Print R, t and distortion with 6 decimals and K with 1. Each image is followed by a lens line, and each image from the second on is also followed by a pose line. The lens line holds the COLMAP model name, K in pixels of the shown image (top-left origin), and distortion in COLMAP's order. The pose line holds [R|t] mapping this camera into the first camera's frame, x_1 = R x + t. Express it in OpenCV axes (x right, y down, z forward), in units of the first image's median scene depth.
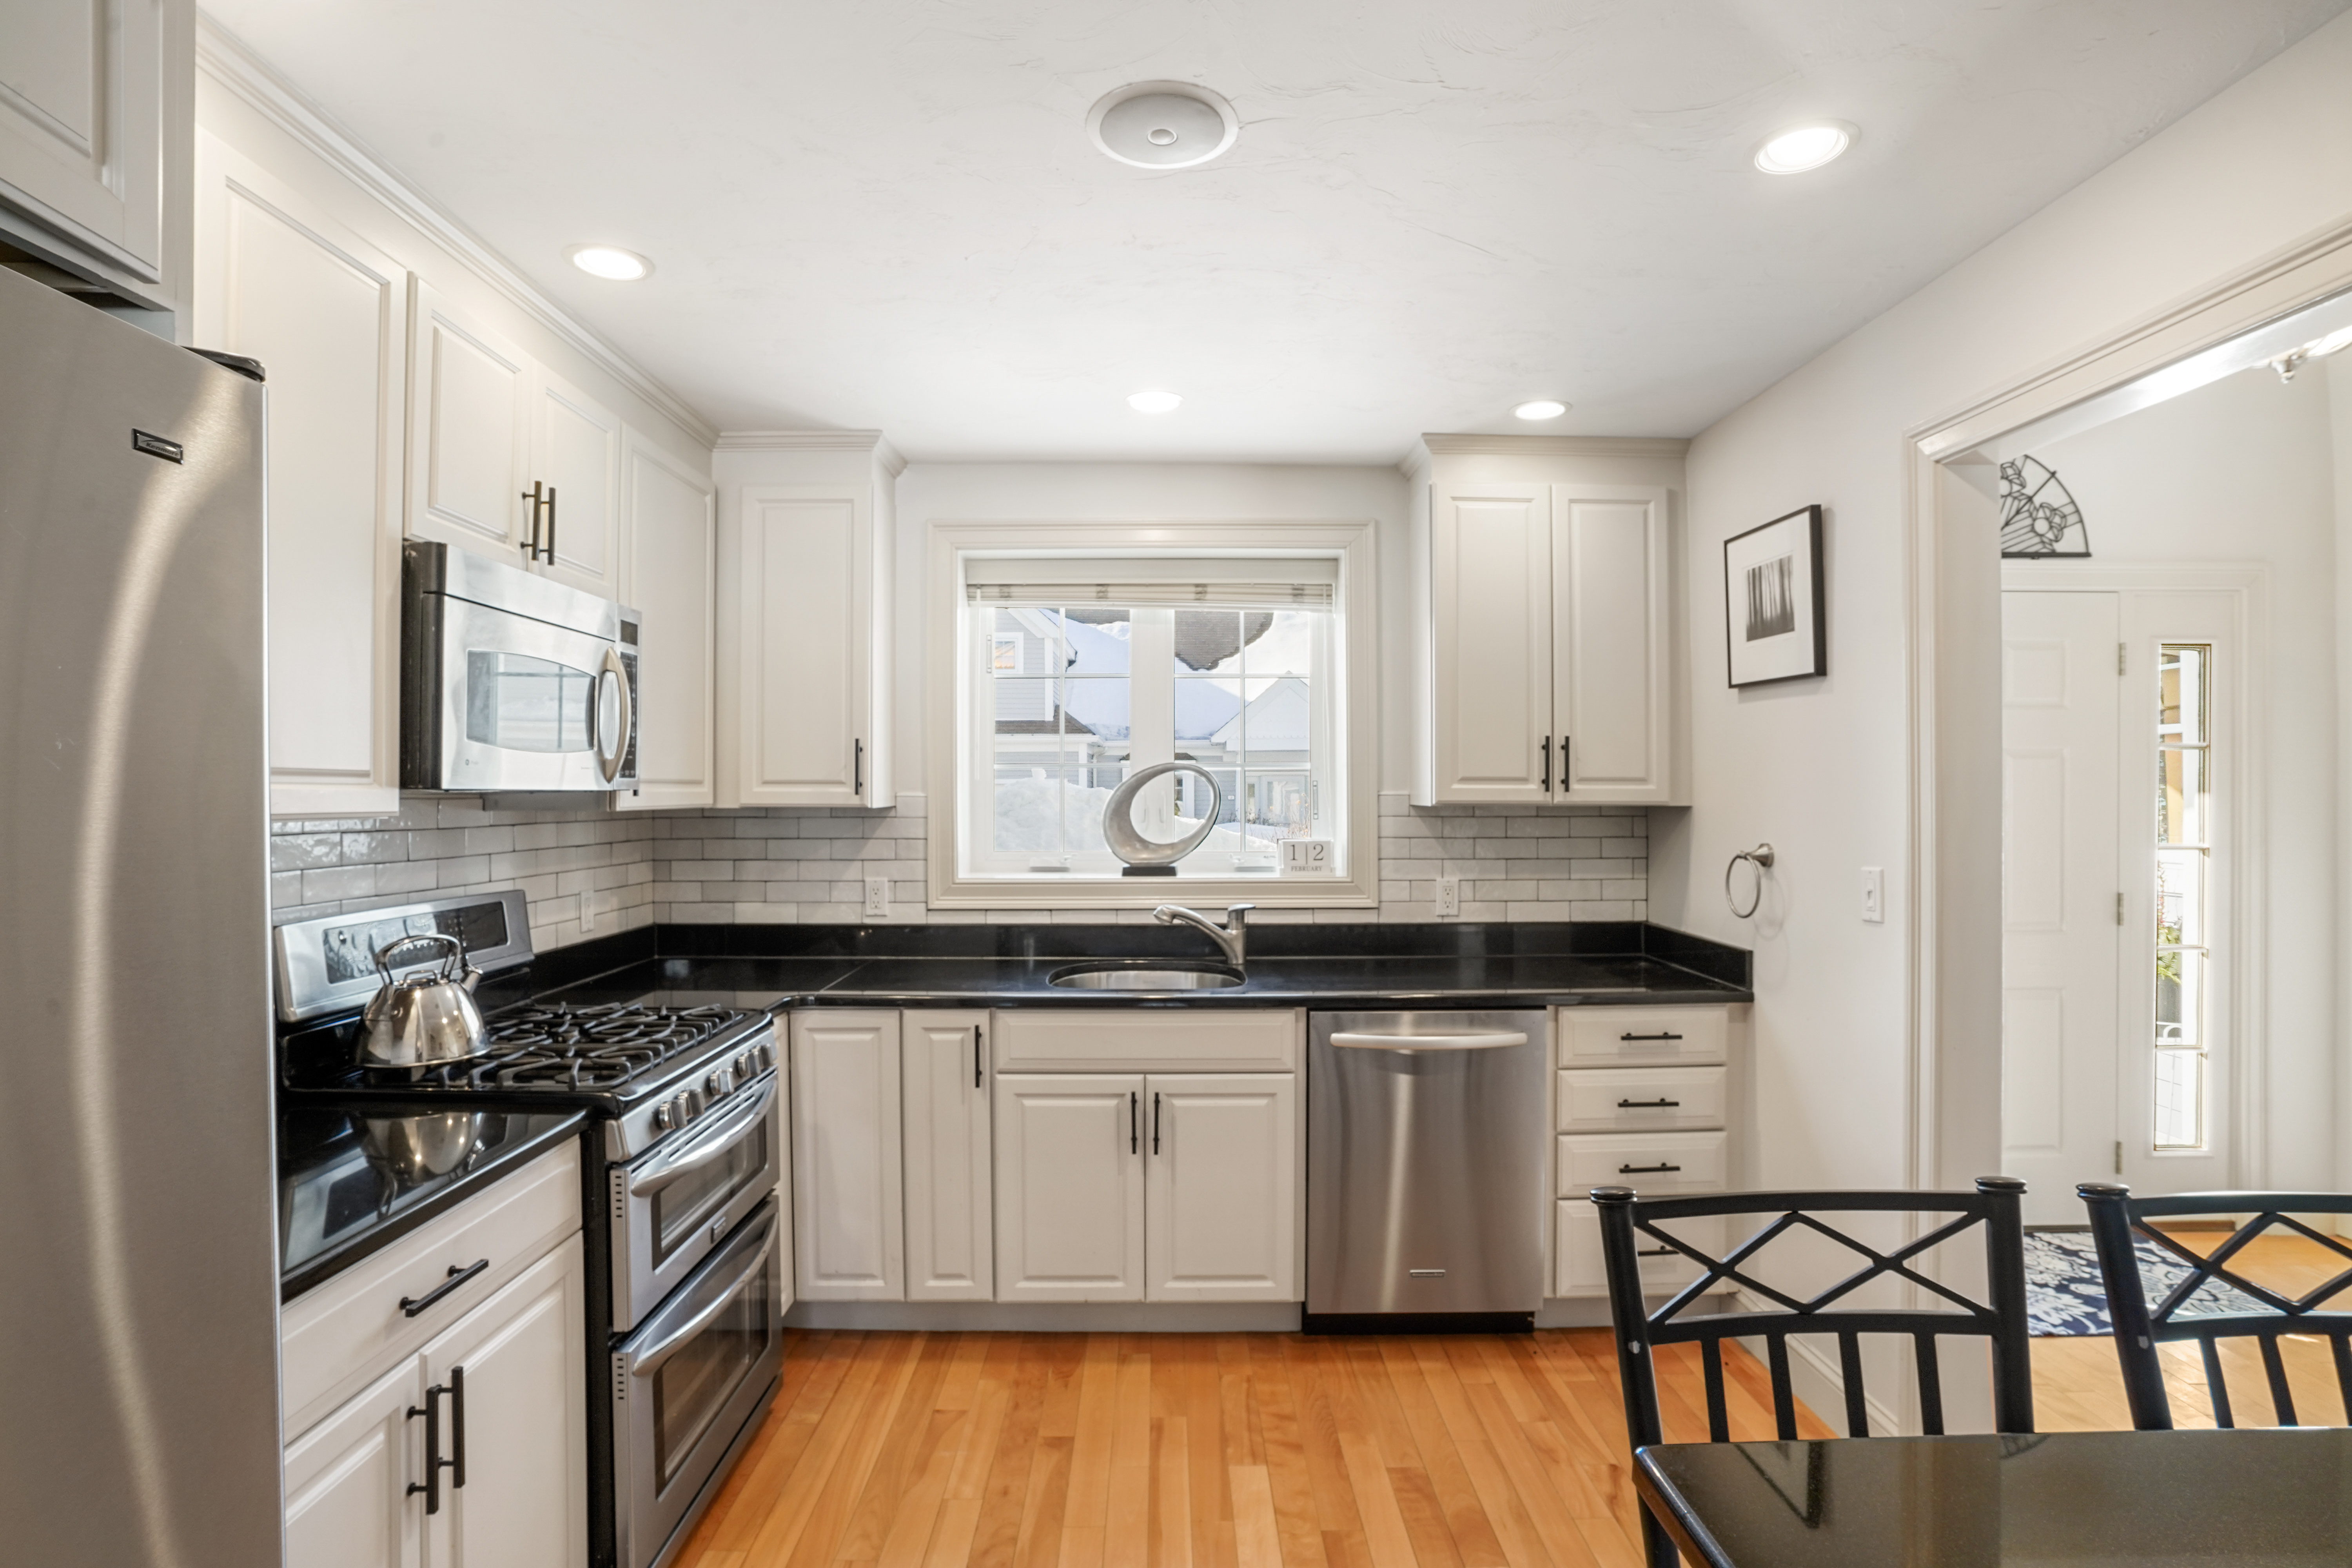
lens RADIAL K [[1176.6, 0, 1172.7], [0, 1176.6, 791.5], [0, 0, 1]] dist [-0.054032, 0.014344]
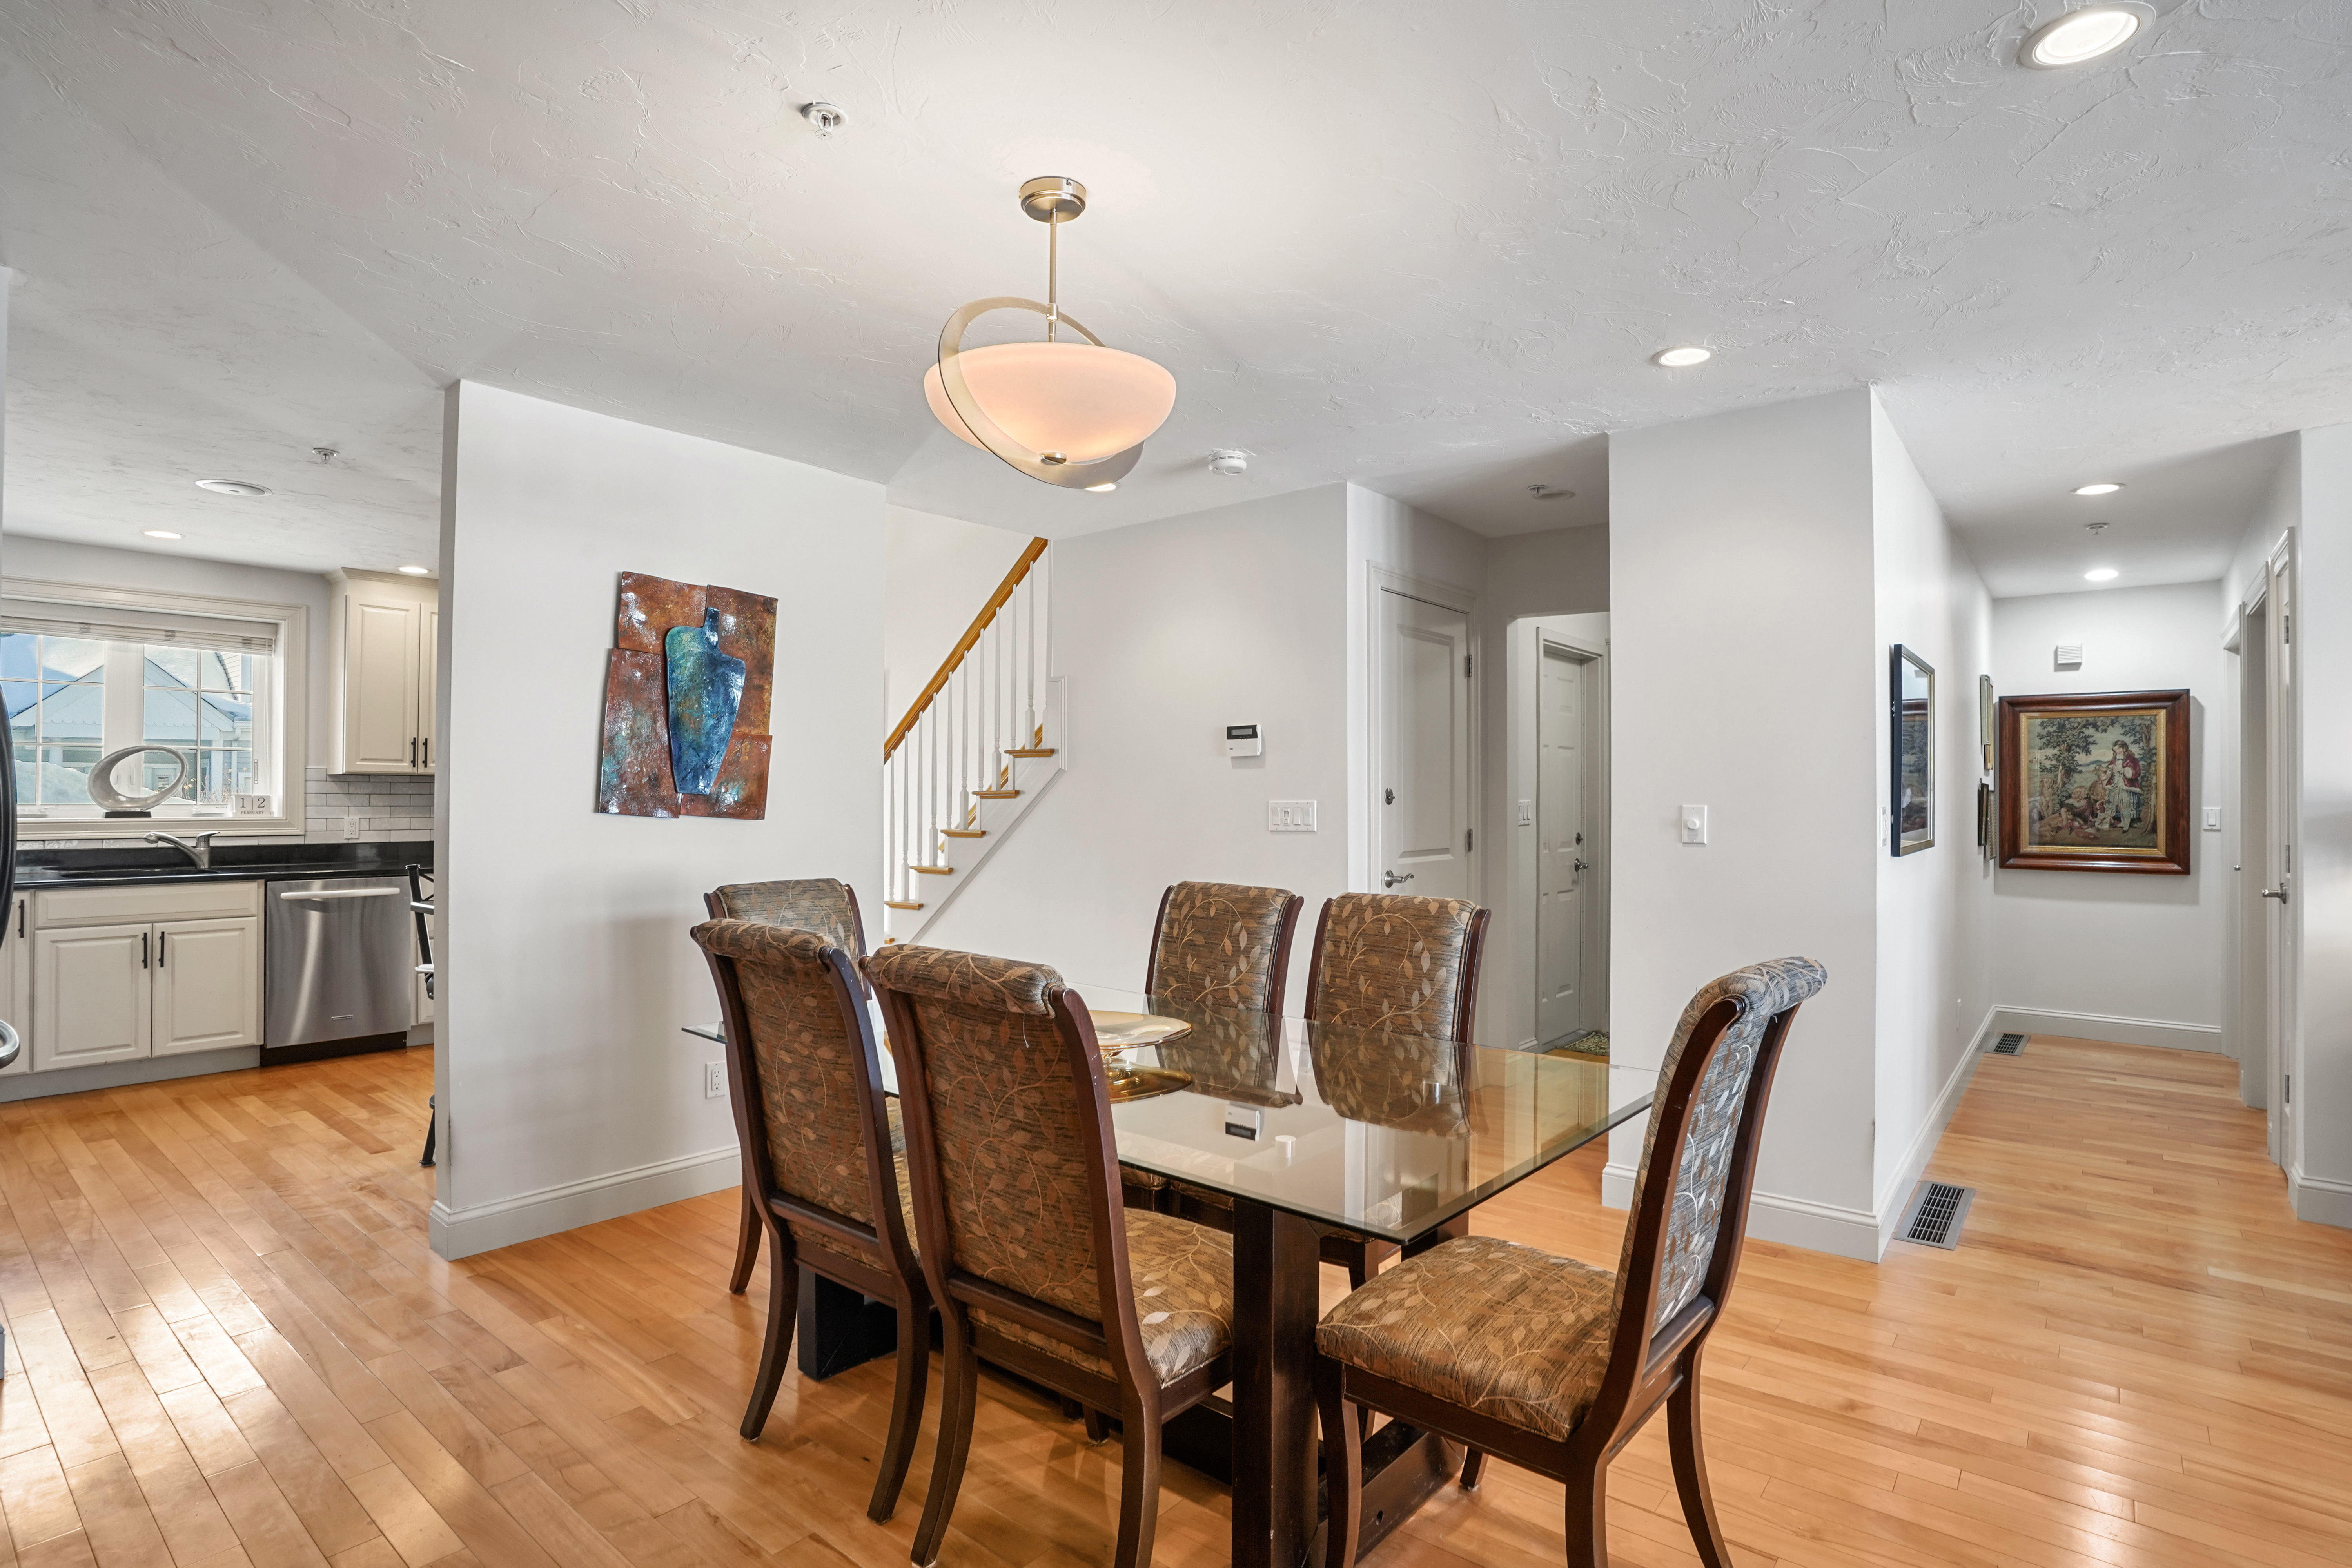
lens RADIAL K [[1176.6, 0, 1182.1], [0, 1176.6, 778.1], [0, 0, 1]] dist [-0.054032, 0.014344]
pose [[0.650540, 0.011954, 0.759378, -0.269194], [-0.005487, 0.999924, -0.011040, 0.030277], [-0.759452, 0.003016, 0.650556, -1.088001]]
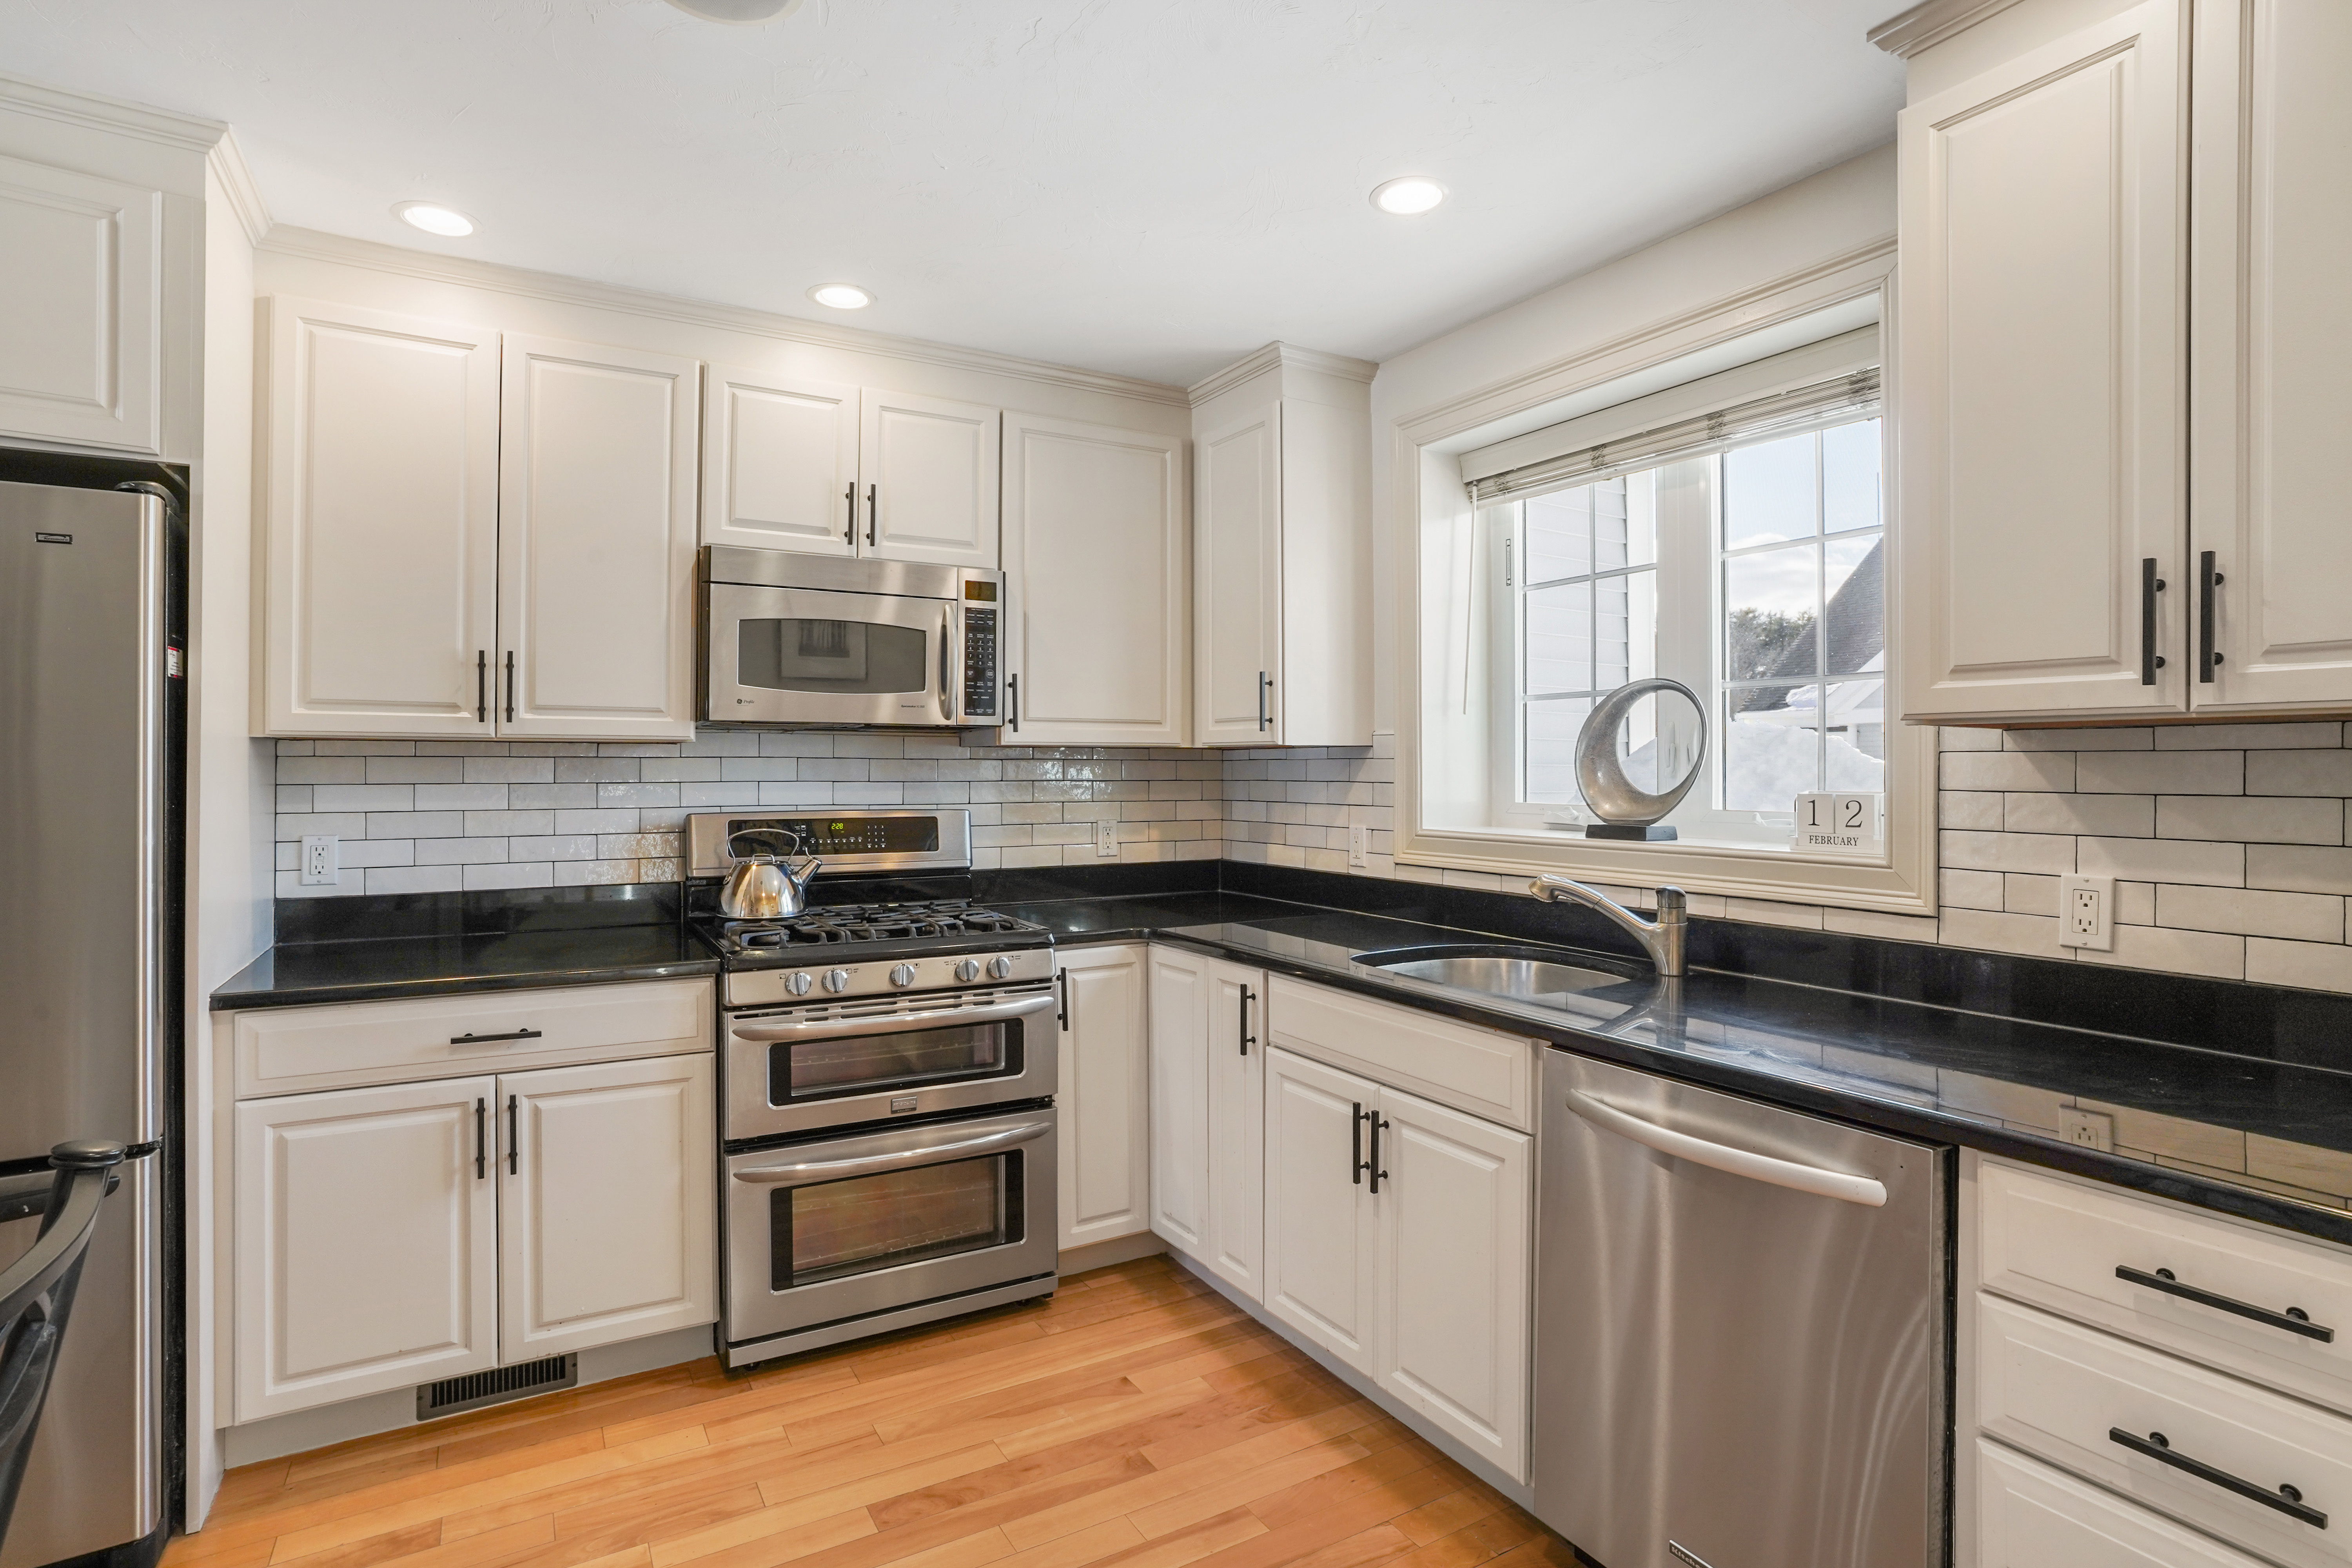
lens RADIAL K [[1176.6, 0, 1176.8], [0, 1176.6, 760.1], [0, 0, 1]] dist [-0.054032, 0.014344]
pose [[0.492618, -0.005597, -0.870228, 0.496254], [-0.002212, 0.999968, -0.007683, 0.032007], [0.870243, 0.005710, 0.492590, 0.443969]]
